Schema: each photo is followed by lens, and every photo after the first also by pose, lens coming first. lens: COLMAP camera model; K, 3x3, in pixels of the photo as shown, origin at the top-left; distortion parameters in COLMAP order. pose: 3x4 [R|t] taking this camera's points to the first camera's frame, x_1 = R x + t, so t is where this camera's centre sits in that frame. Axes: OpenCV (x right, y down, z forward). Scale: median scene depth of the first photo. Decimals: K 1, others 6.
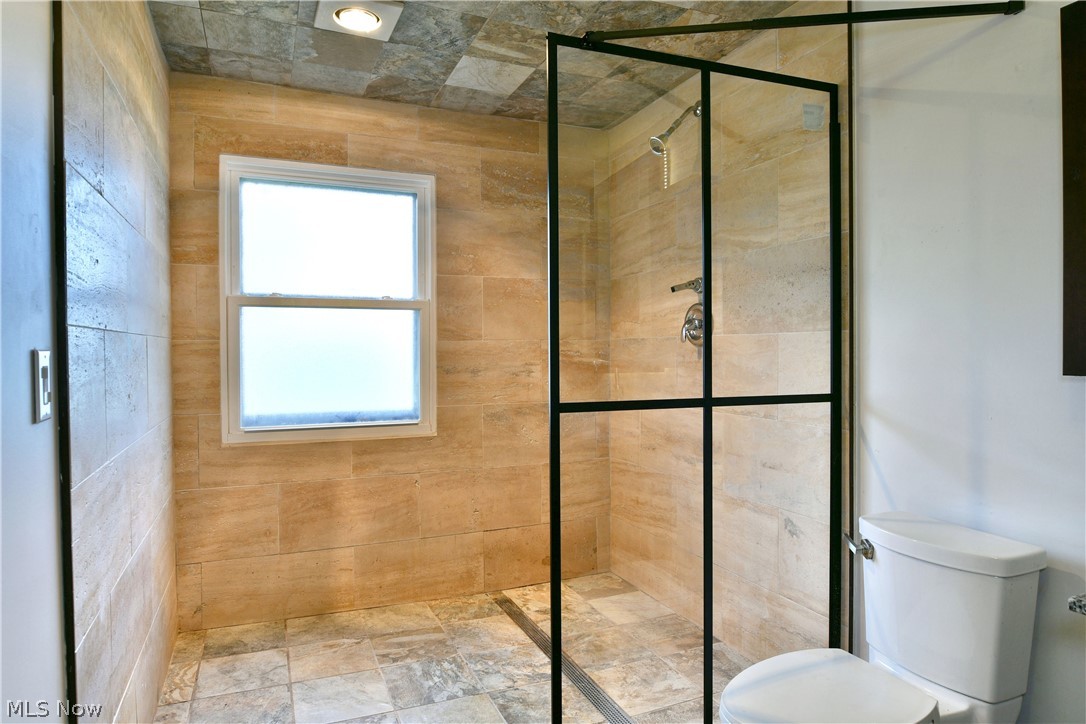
lens RADIAL K [[659.4, 0, 548.3], [0, 659.4, 357.8], [0, 0, 1]] dist [-0.011894, -0.004877]
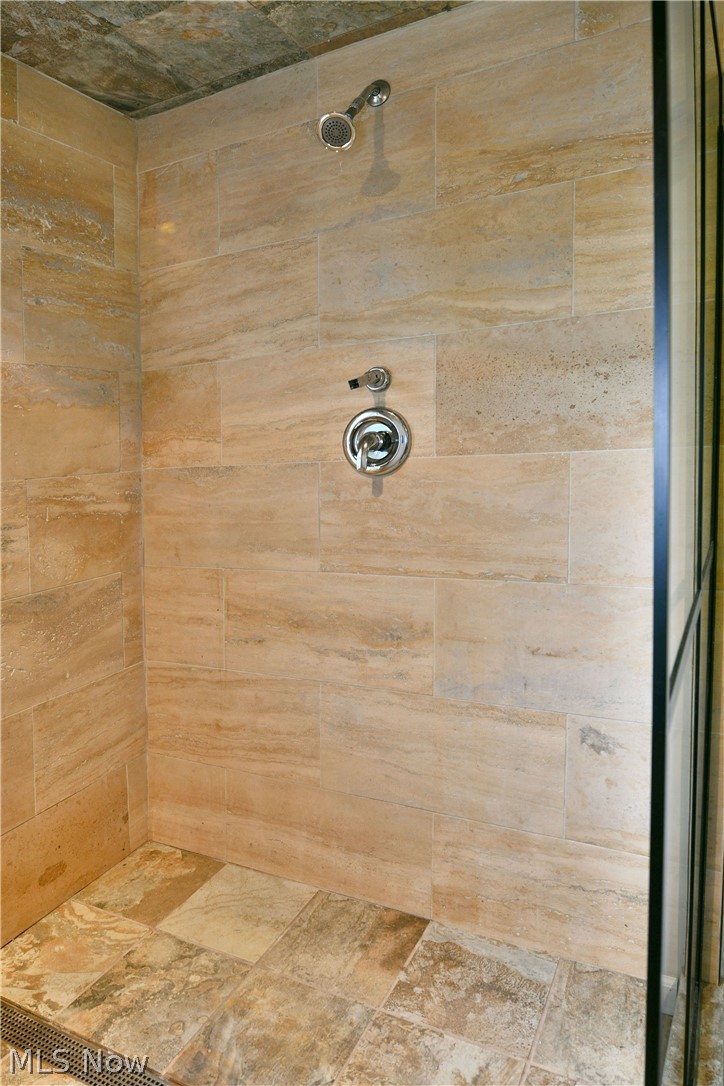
lens RADIAL K [[659.4, 0, 398.9], [0, 659.4, 455.9], [0, 0, 1]] dist [-0.011894, -0.004877]
pose [[0.745225, -0.046895, 0.665162, -0.154863], [0.059939, 0.998197, 0.003220, -0.033094], [-0.664114, 0.037470, 0.746692, 0.454421]]
